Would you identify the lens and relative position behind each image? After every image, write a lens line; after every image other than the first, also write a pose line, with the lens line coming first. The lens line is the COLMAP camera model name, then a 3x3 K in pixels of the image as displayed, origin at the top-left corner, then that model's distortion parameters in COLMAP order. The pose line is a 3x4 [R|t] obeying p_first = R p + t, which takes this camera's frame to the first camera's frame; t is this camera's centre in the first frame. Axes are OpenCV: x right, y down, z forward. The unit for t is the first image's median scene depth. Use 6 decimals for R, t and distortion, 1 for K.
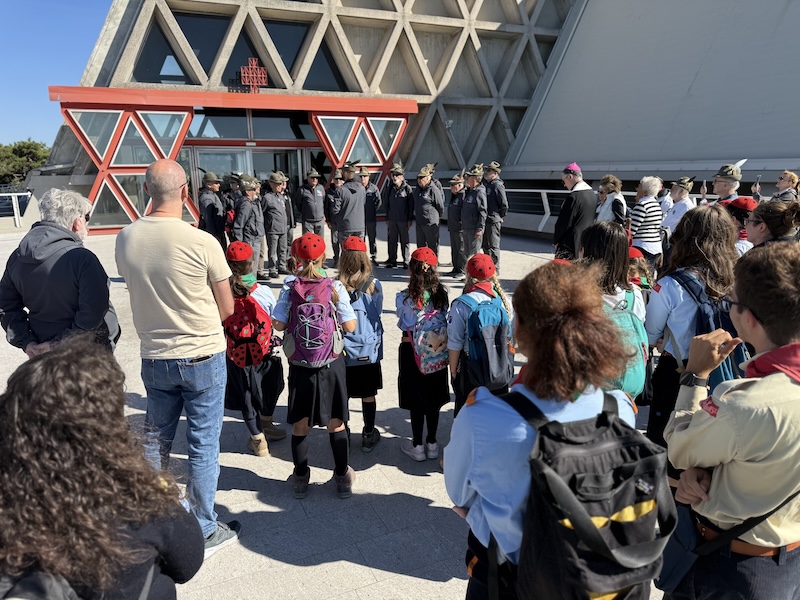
lens RADIAL K [[564.2, 0, 398.1], [0, 564.2, 303.2], [0, 0, 1]] dist [0.023520, -0.031768]
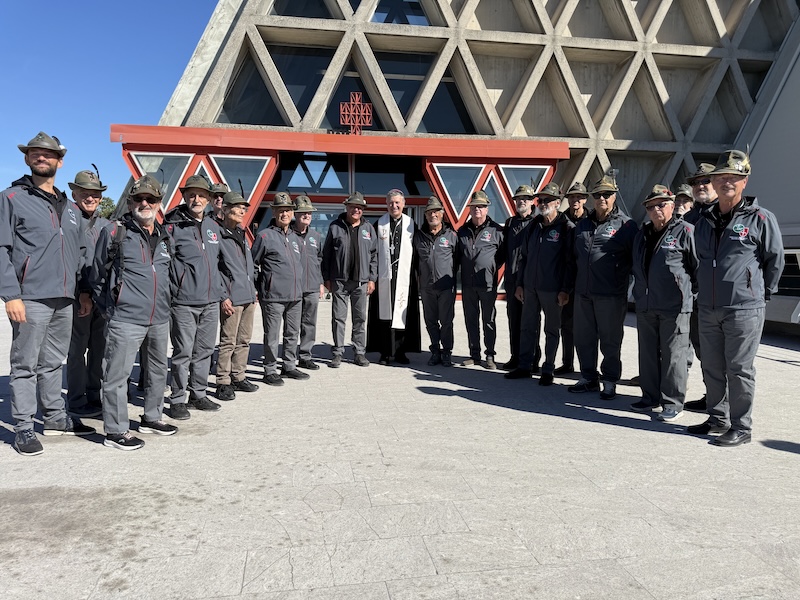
lens RADIAL K [[564.2, 0, 393.3], [0, 564.2, 305.1], [0, 0, 1]] dist [0.023520, -0.031768]
pose [[0.967603, 0.038944, -0.249454, 0.004013], [-0.075085, 0.987715, -0.137046, -0.028357], [0.241052, 0.151336, 0.958640, 0.263626]]
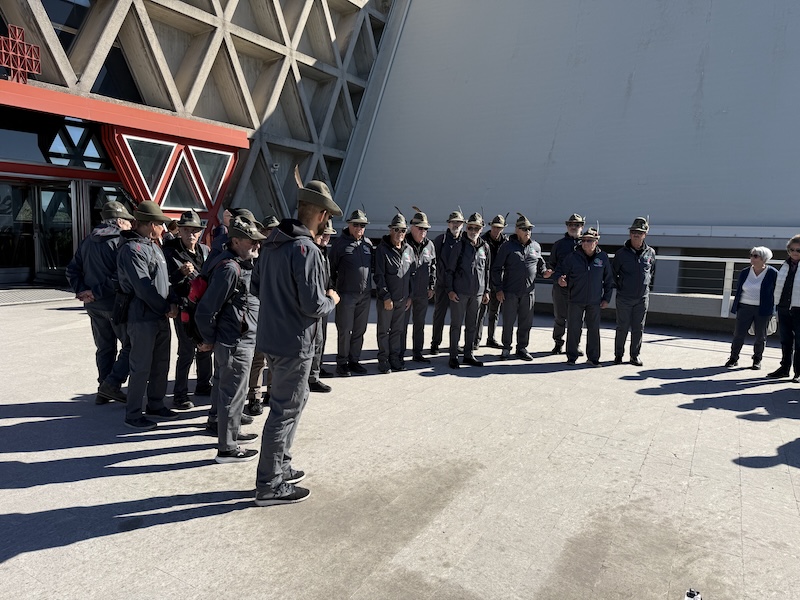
lens RADIAL K [[564.2, 0, 397.1], [0, 564.2, 300.9], [0, 0, 1]] dist [0.023520, -0.031768]
pose [[0.817968, -0.035391, 0.574173, -0.250933], [0.096439, 0.992416, -0.076217, -0.053482], [-0.567122, 0.117716, 0.815178, 0.284904]]
